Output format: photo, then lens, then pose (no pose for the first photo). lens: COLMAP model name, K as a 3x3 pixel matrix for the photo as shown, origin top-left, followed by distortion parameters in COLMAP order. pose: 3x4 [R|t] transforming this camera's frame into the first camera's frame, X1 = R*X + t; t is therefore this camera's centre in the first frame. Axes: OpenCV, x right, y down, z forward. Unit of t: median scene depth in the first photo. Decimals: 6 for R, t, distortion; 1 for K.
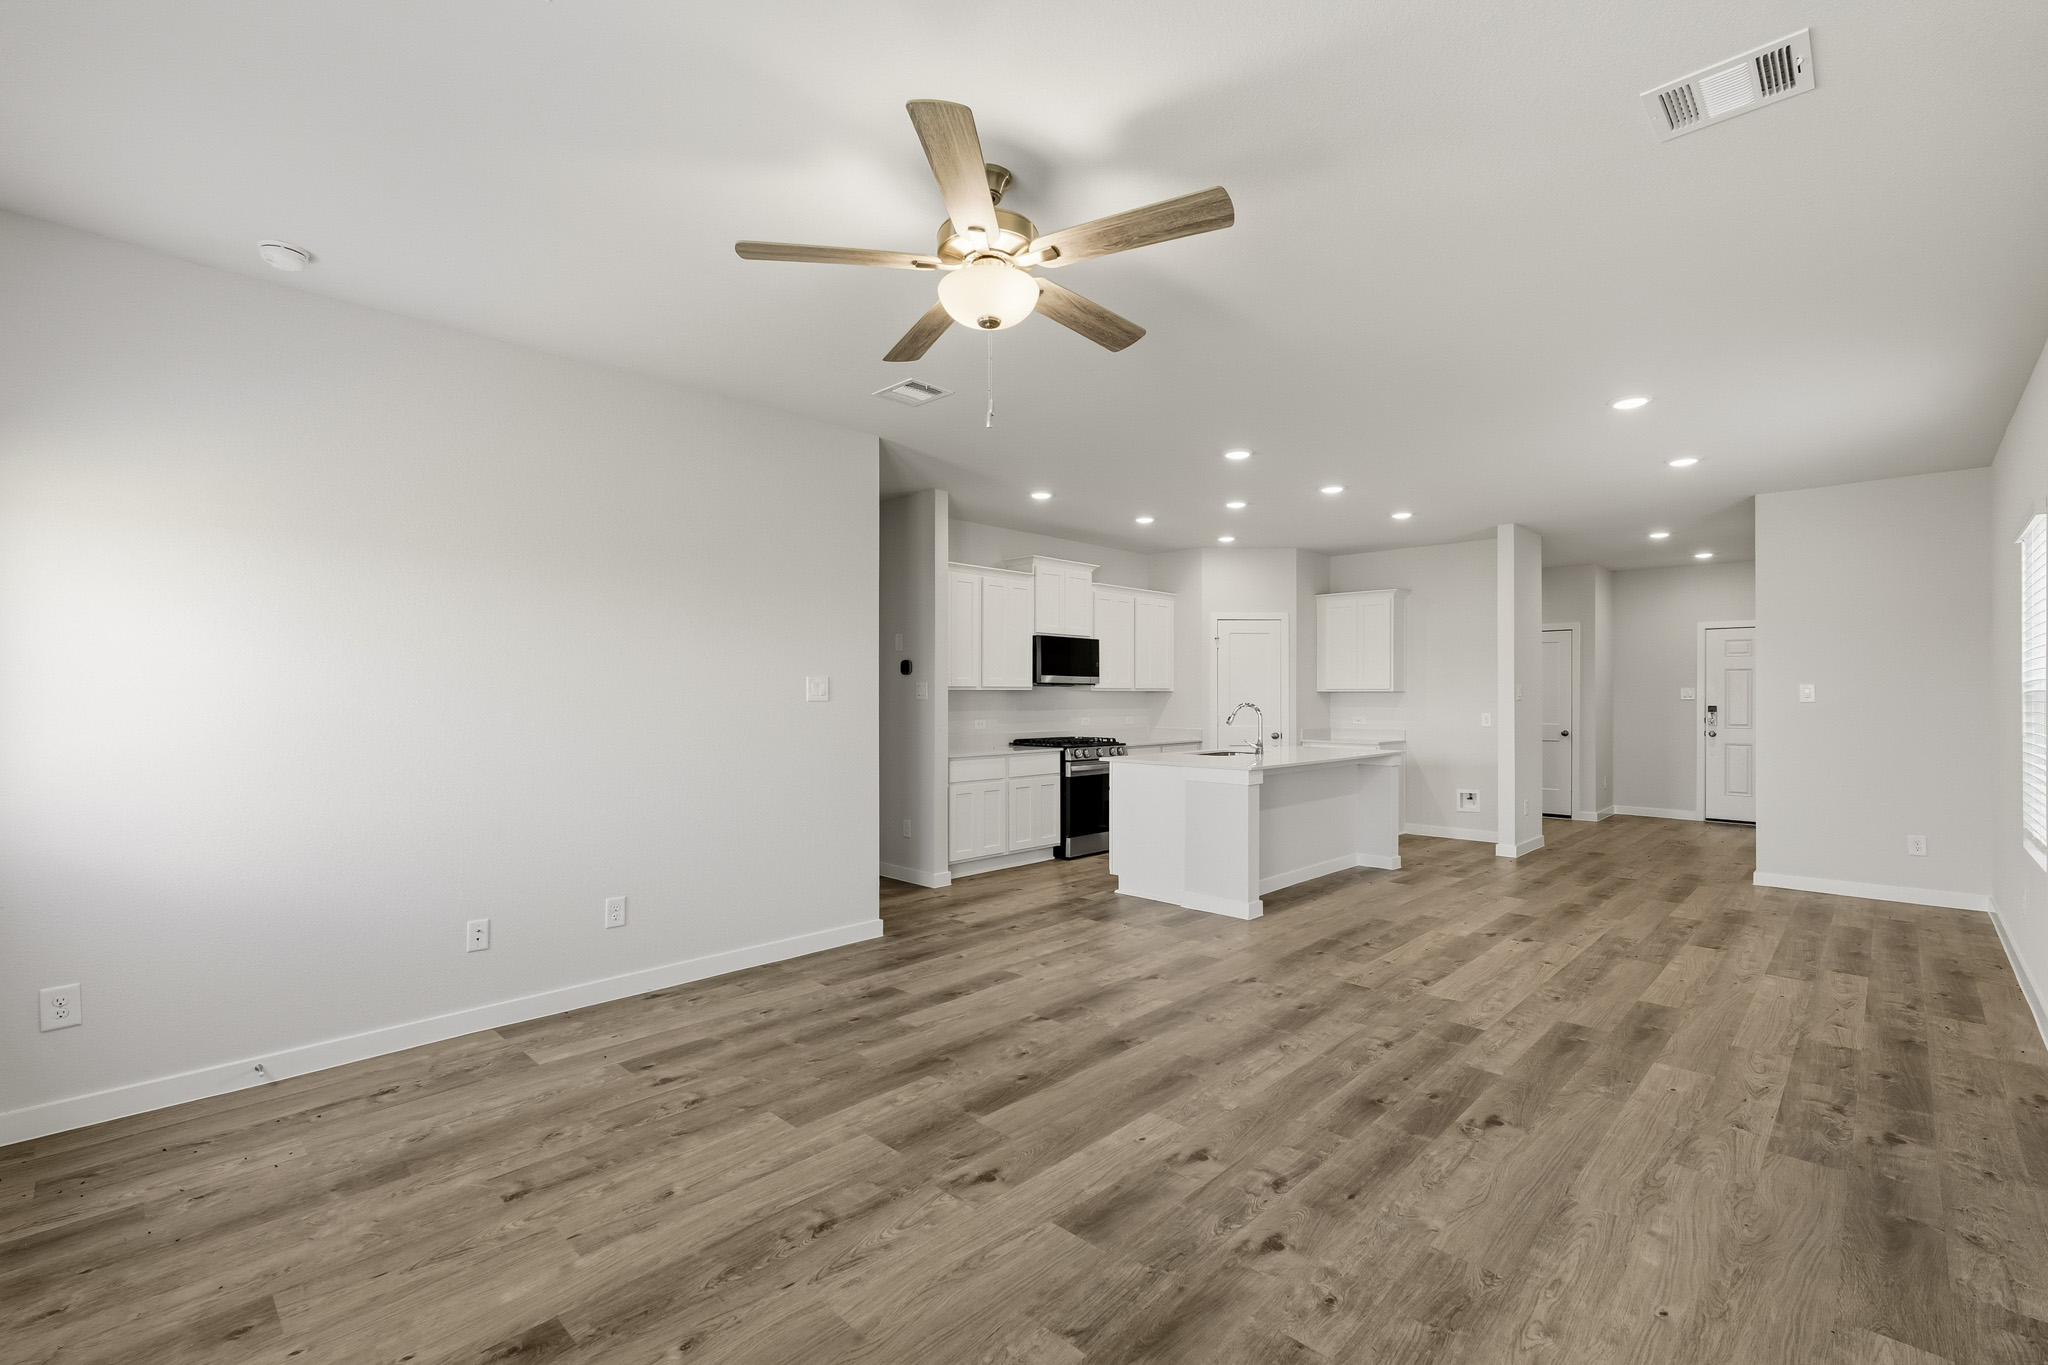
lens RADIAL K [[921.3, 0, 1009.3], [0, 921.3, 694.8], [0, 0, 1]] dist [-0.002507, 0.001611]
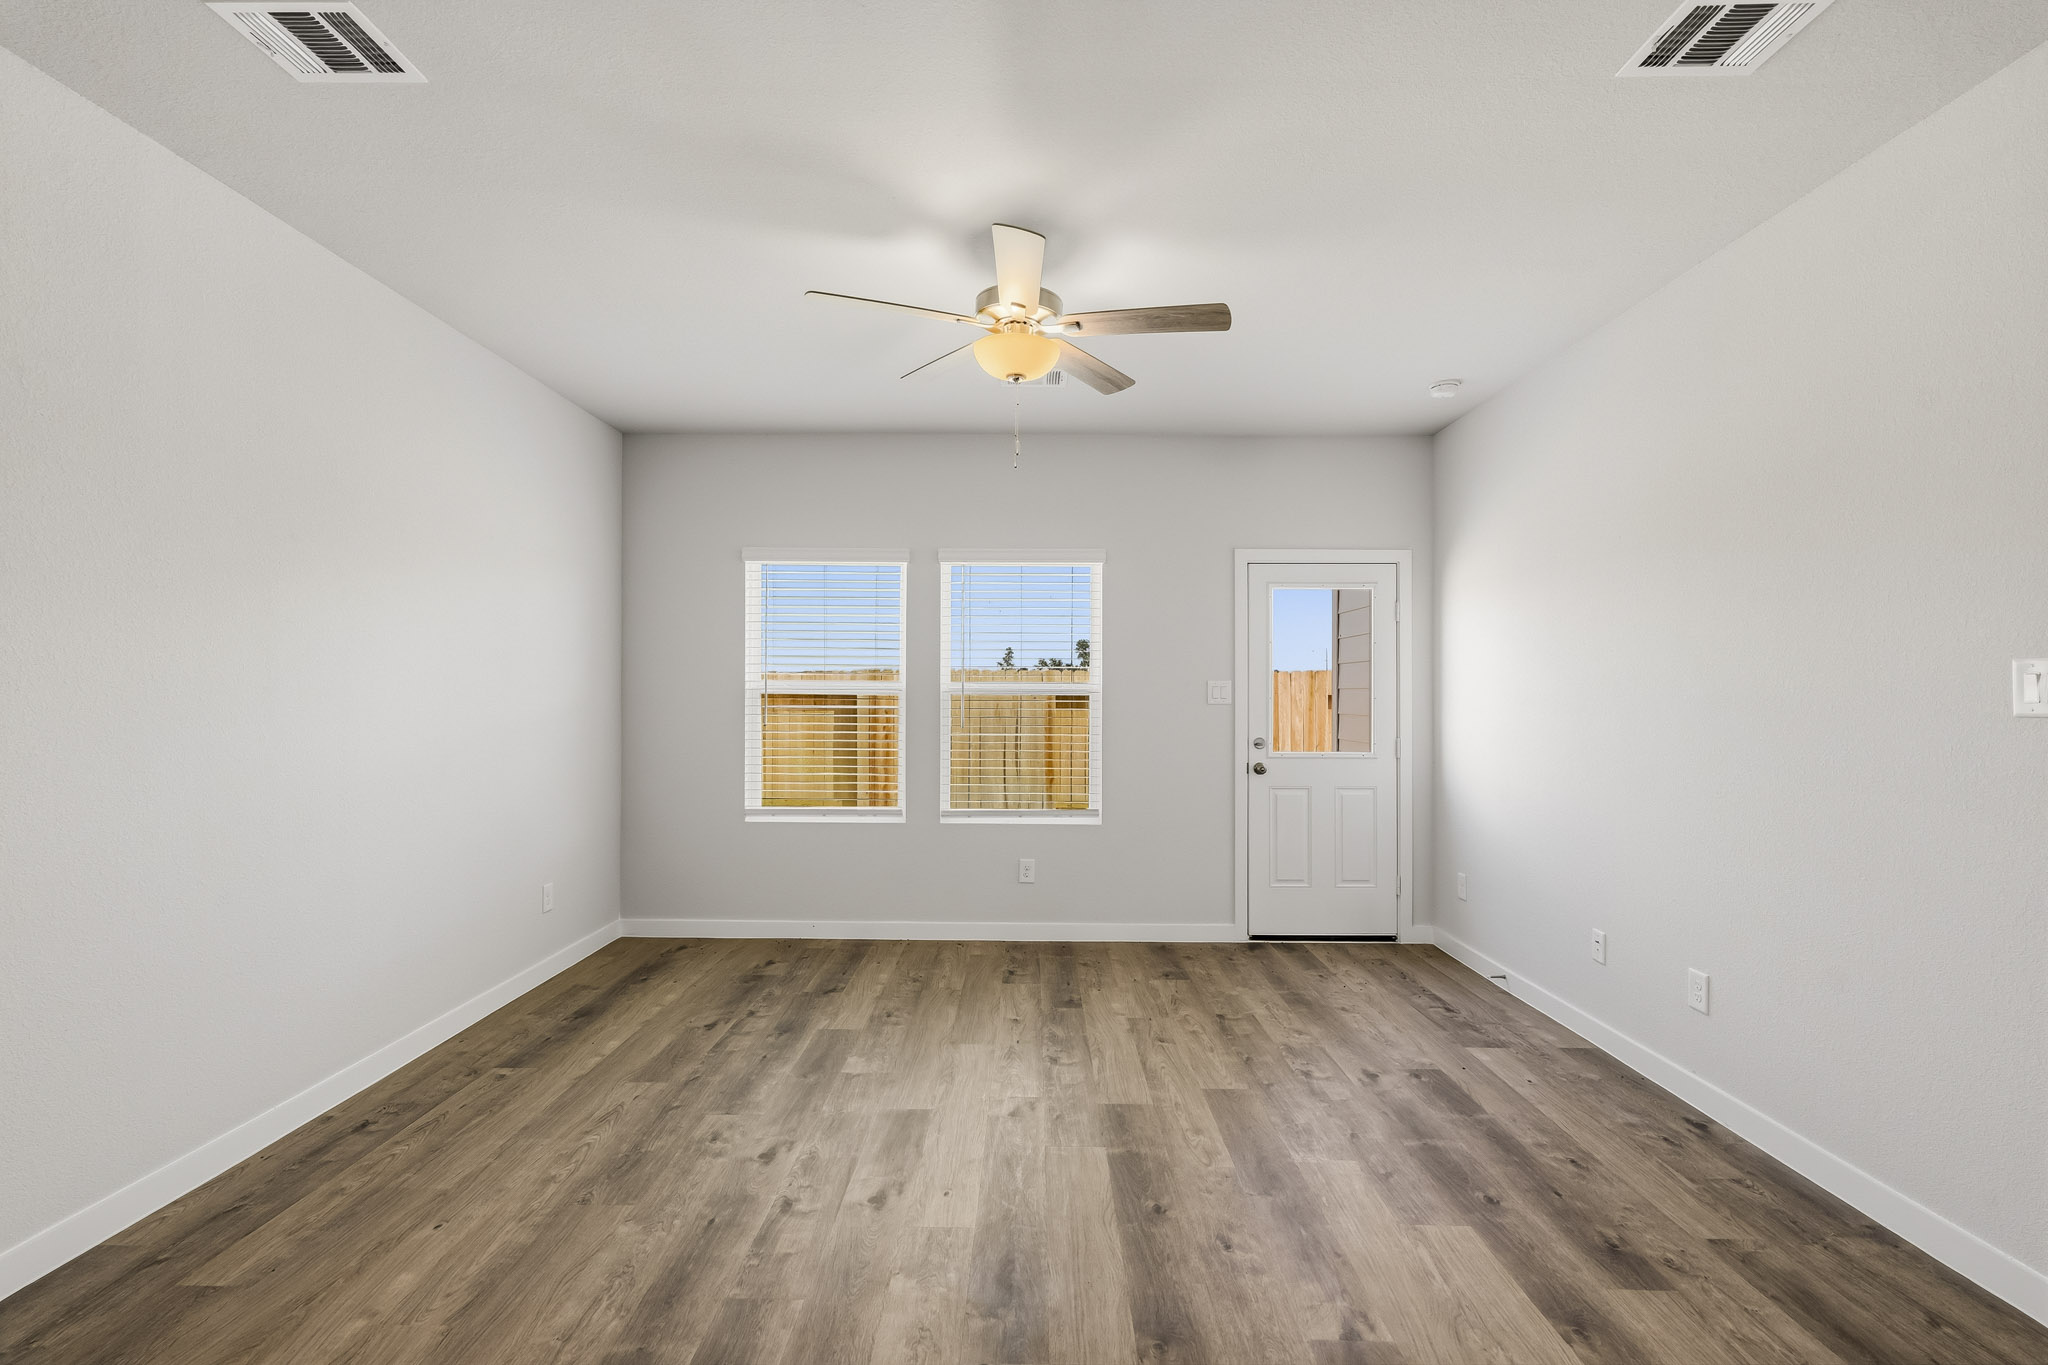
lens RADIAL K [[925.6, 0, 1018.9], [0, 925.6, 688.5], [0, 0, 1]] dist [-0.012184, 0.002606]
pose [[-0.726066, -0.009861, -0.687554, 0.368370], [-0.006330, 0.999951, -0.007657, 0.000380], [0.687596, -0.001207, -0.726093, 0.878503]]
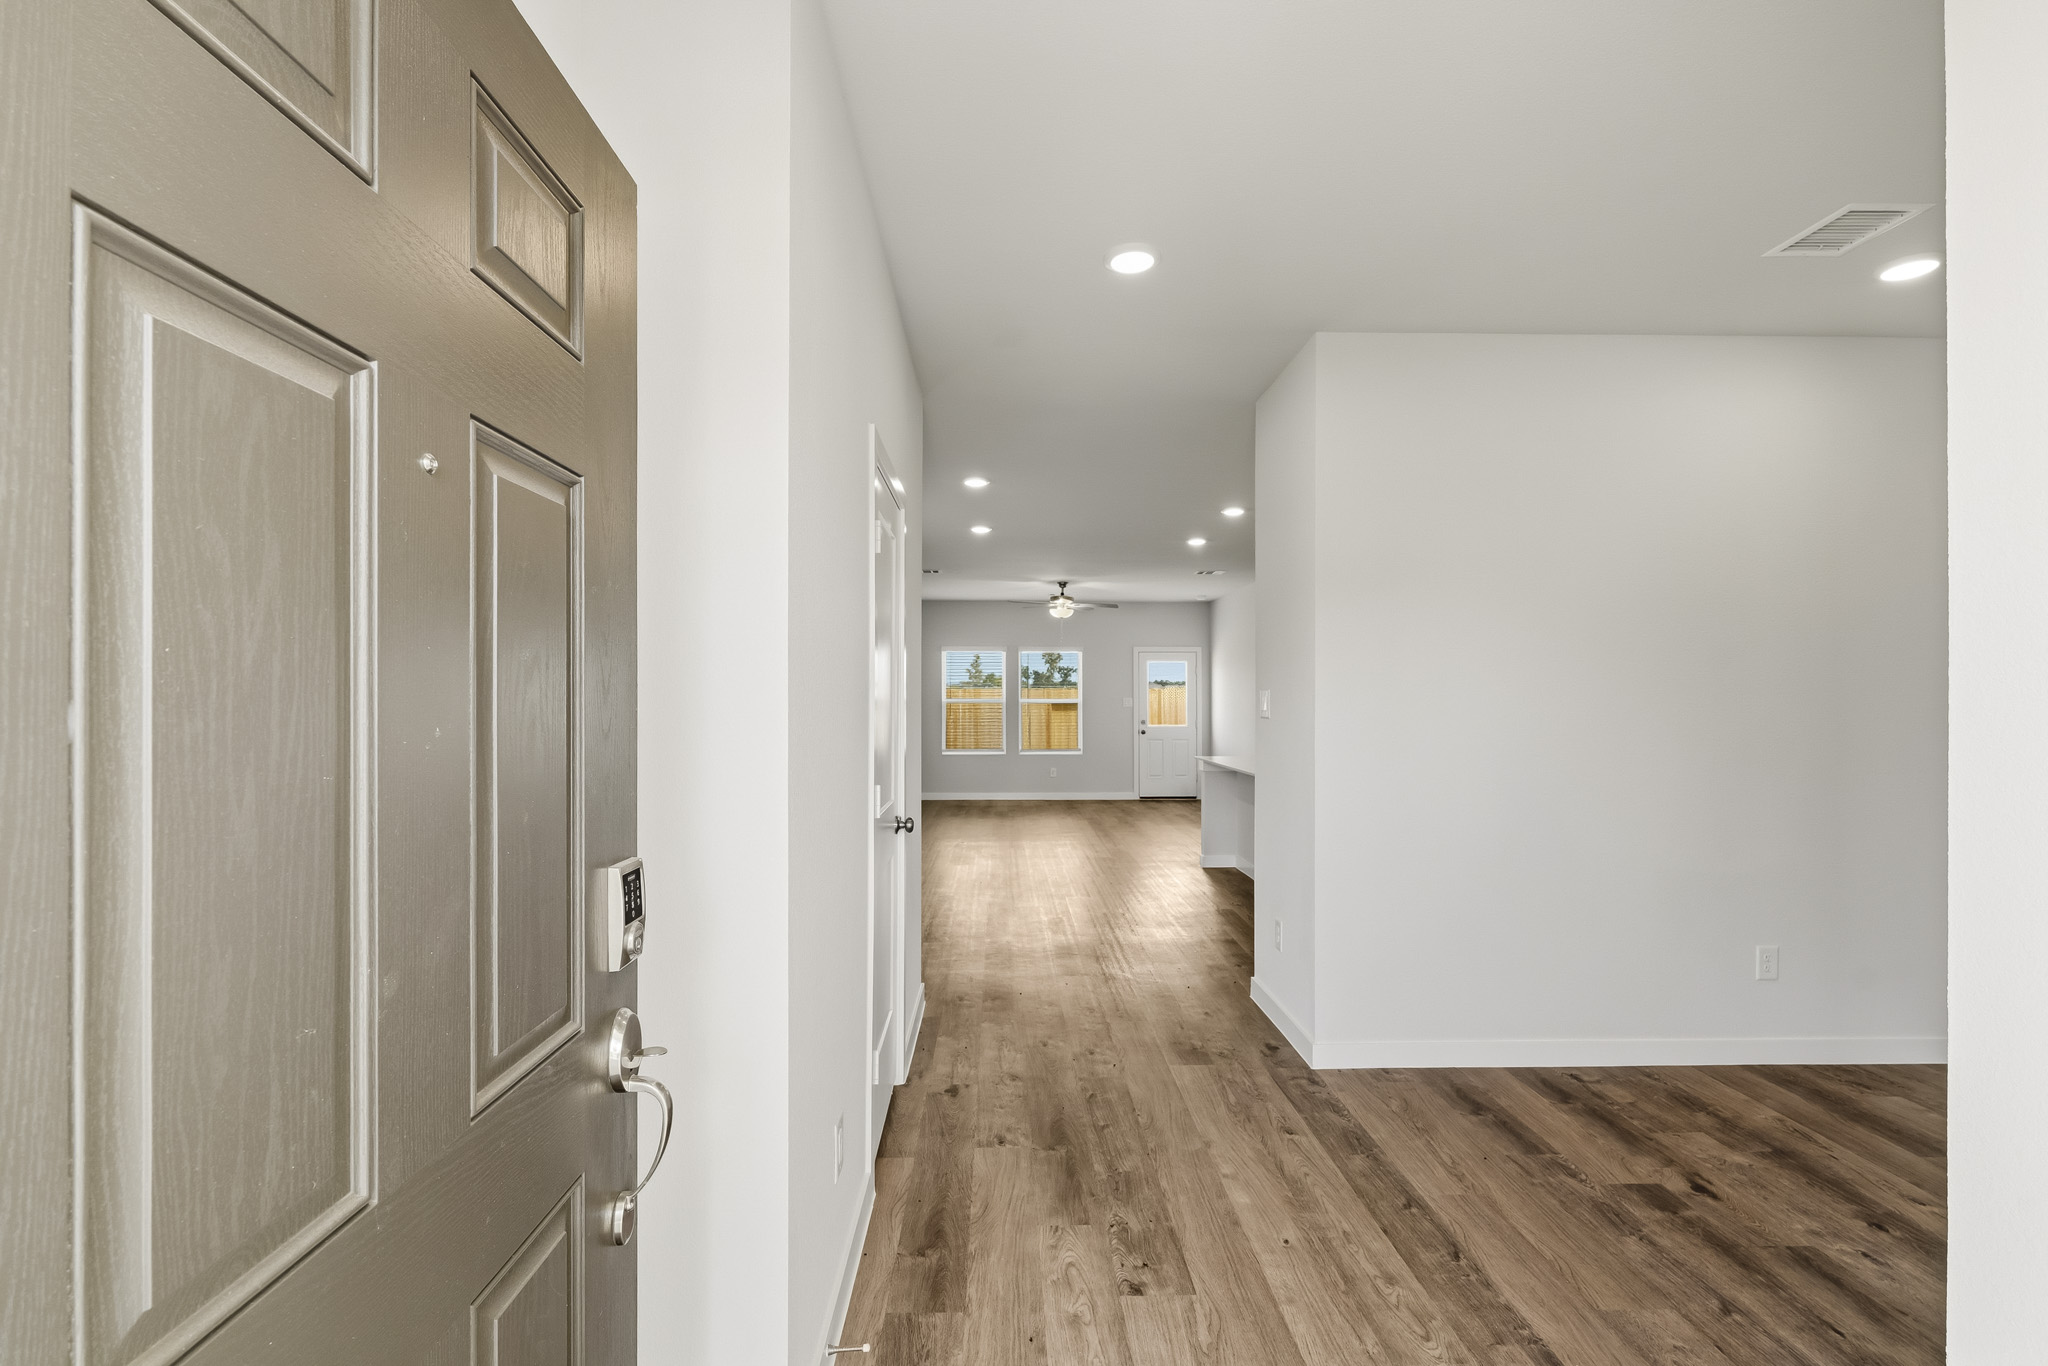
lens RADIAL K [[921.3, 0, 1023.4], [0, 921.3, 686.5], [0, 0, 1]] dist [-0.002507, 0.001611]
pose [[-0.698945, -0.011903, -0.715076, 1.504526], [0.000946, 0.999845, -0.017567, -0.004294], [0.715174, -0.012955, -0.698826, 1.838261]]
